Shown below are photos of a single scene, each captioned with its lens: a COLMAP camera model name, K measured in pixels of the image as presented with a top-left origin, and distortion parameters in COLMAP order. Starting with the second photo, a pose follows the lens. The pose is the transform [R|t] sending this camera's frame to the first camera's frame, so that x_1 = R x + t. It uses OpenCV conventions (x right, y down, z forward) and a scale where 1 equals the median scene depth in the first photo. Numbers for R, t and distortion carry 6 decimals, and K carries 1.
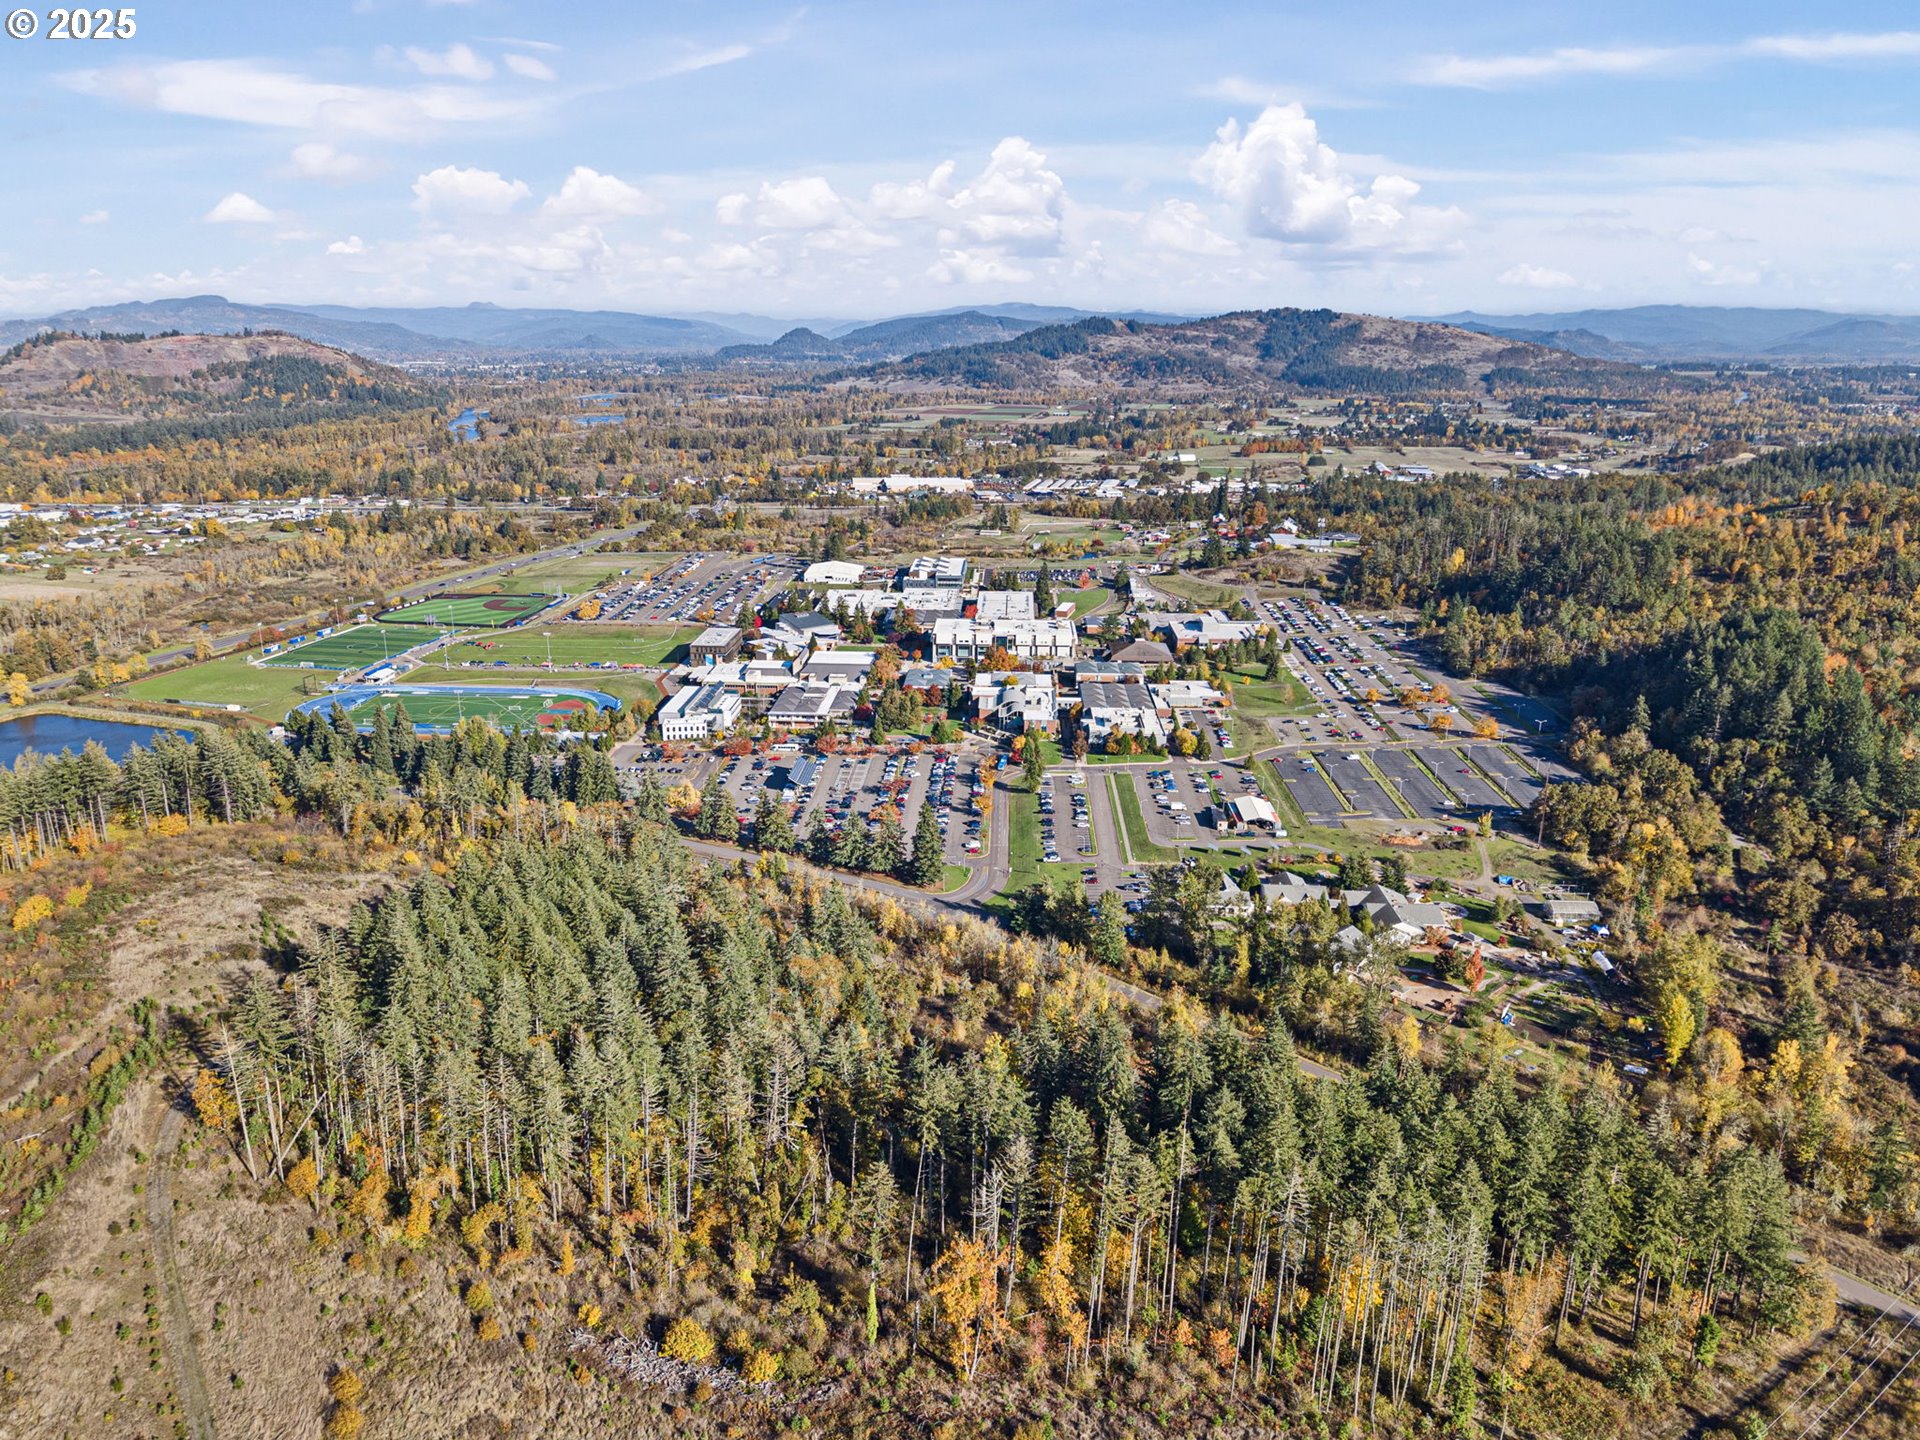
lens RADIAL K [[1283.0, 0, 960.0], [0, 1283.0, 720.0], [0, 0, 1]] dist [0.003413, -0.001556]
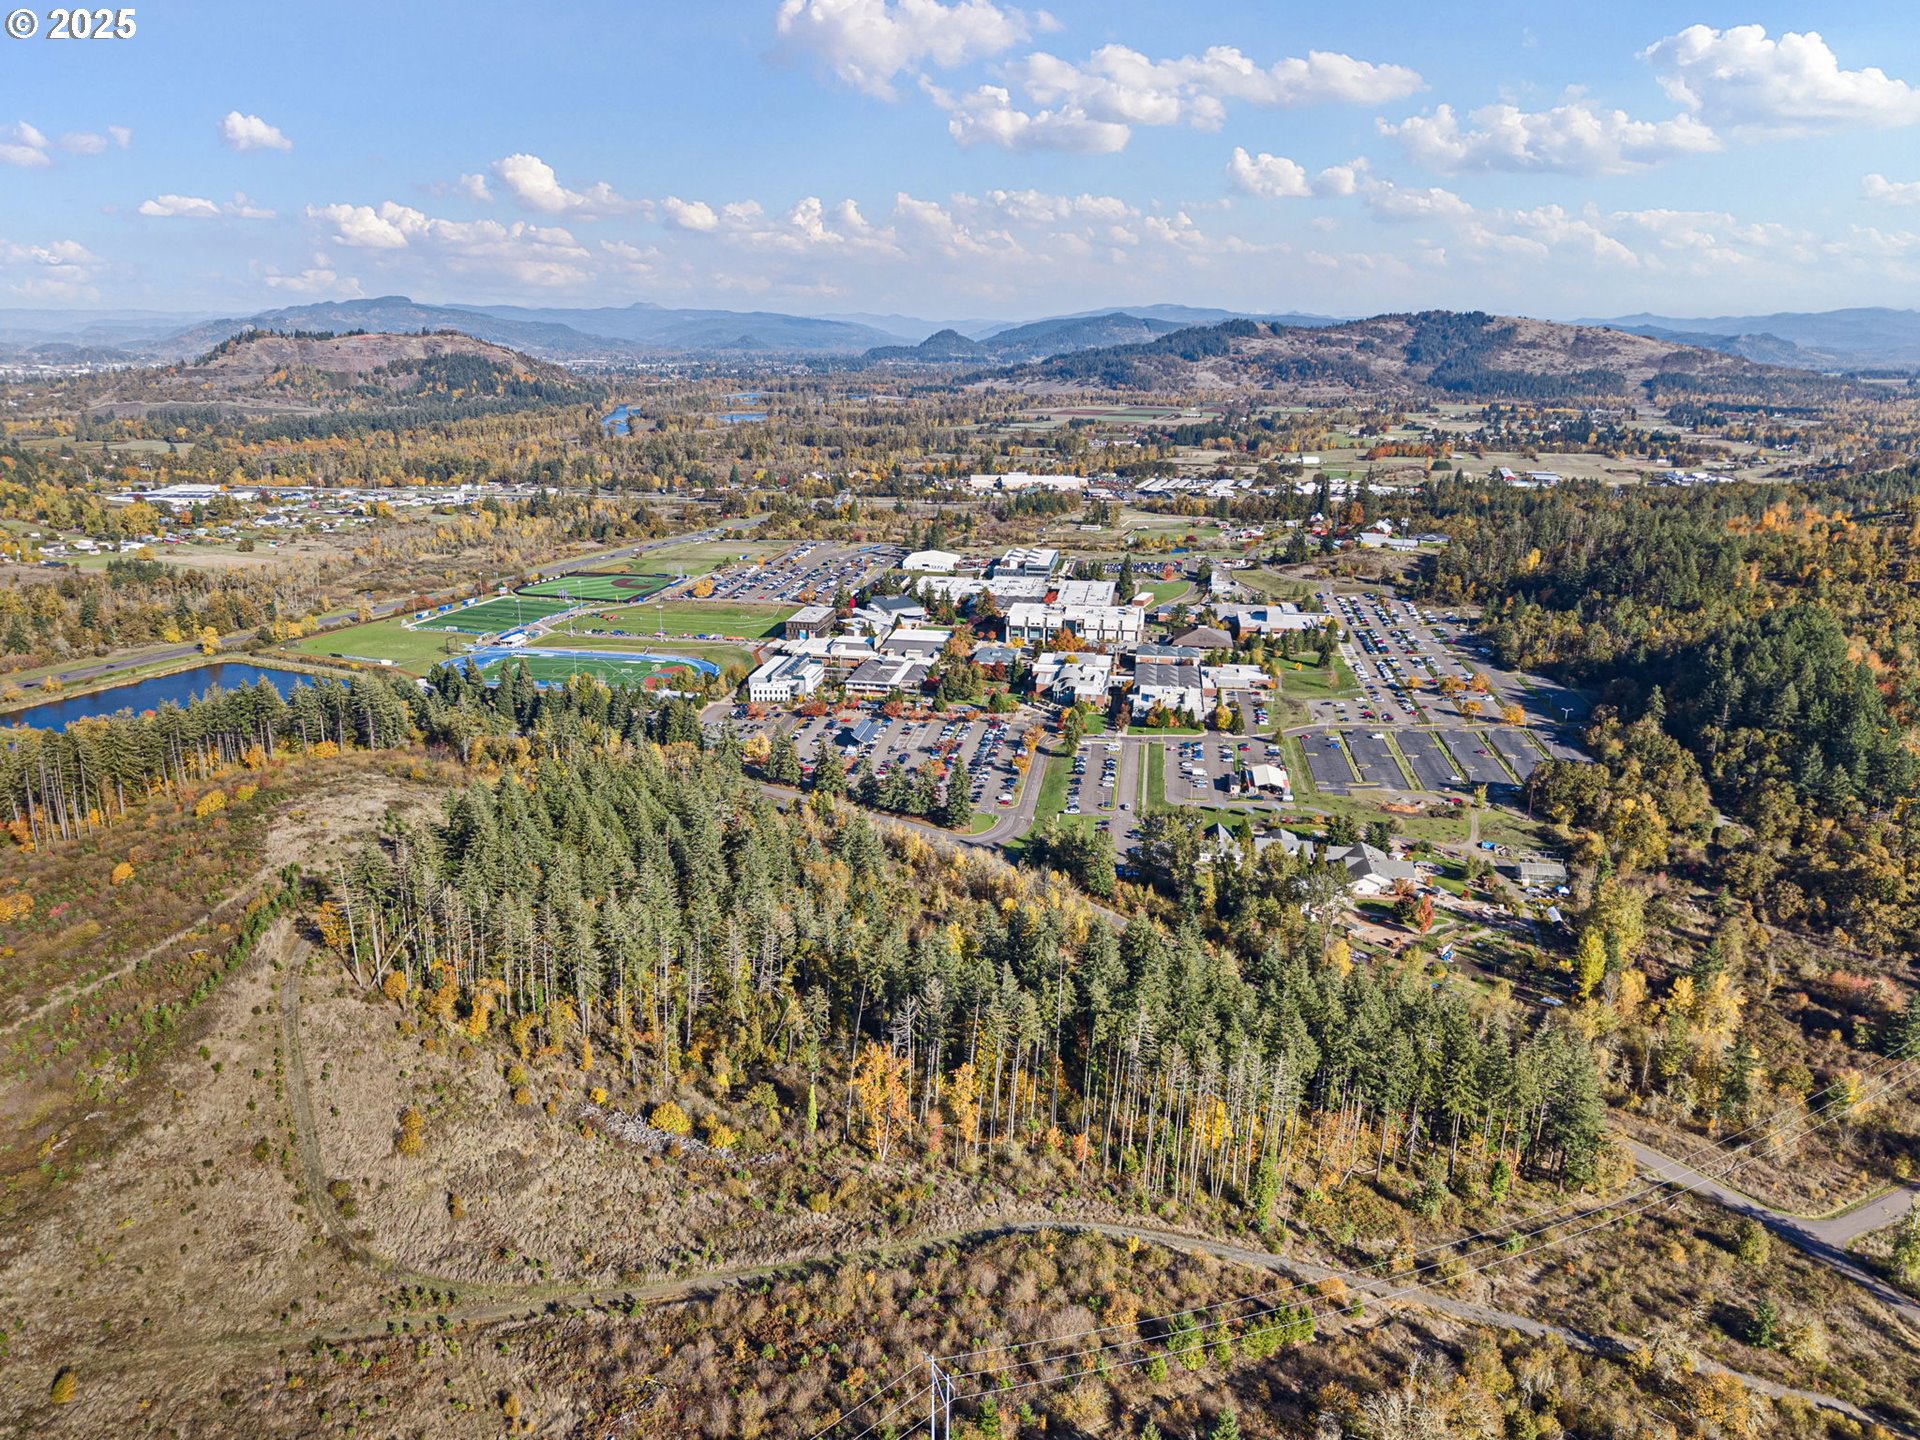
lens RADIAL K [[1279.9, 0, 960.0], [0, 1279.9, 720.0], [0, 0, 1]] dist [0.010829, -0.006831]
pose [[0.993860, 0.035753, -0.104712, 0.063952], [-0.035839, 0.999357, 0.001061, 0.023357], [0.104682, 0.002698, 0.994502, -0.080910]]
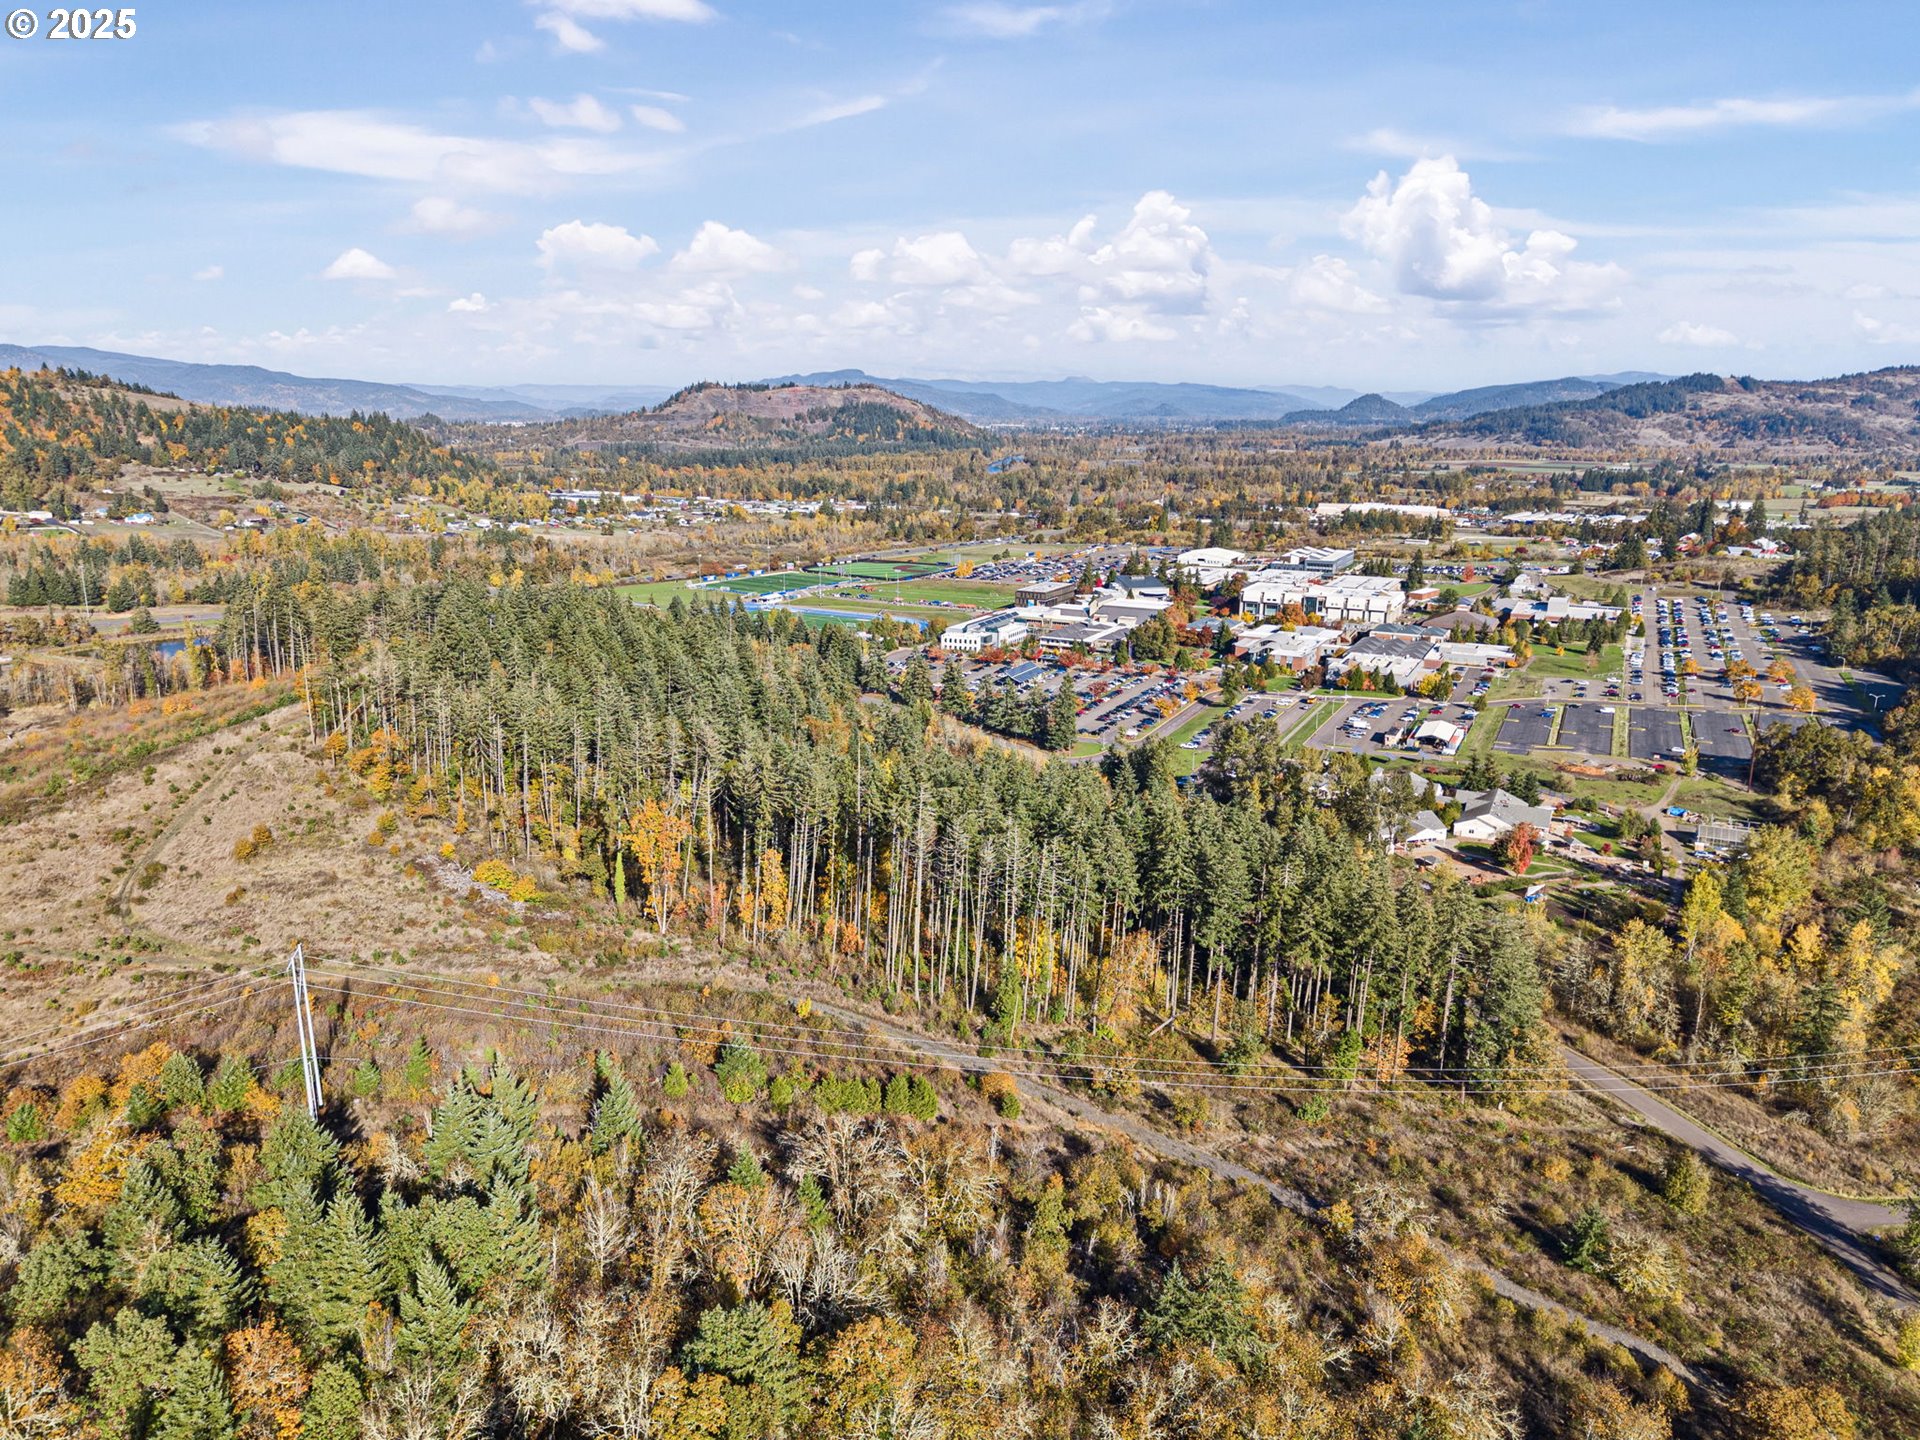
lens RADIAL K [[1283.0, 0, 960.0], [0, 1283.0, 720.0], [0, 0, 1]] dist [0.003413, -0.001556]
pose [[0.909232, 0.101624, -0.403696, 0.225755], [-0.122482, 0.992127, -0.026110, 0.099826], [0.397865, 0.073185, 0.914520, 0.004672]]
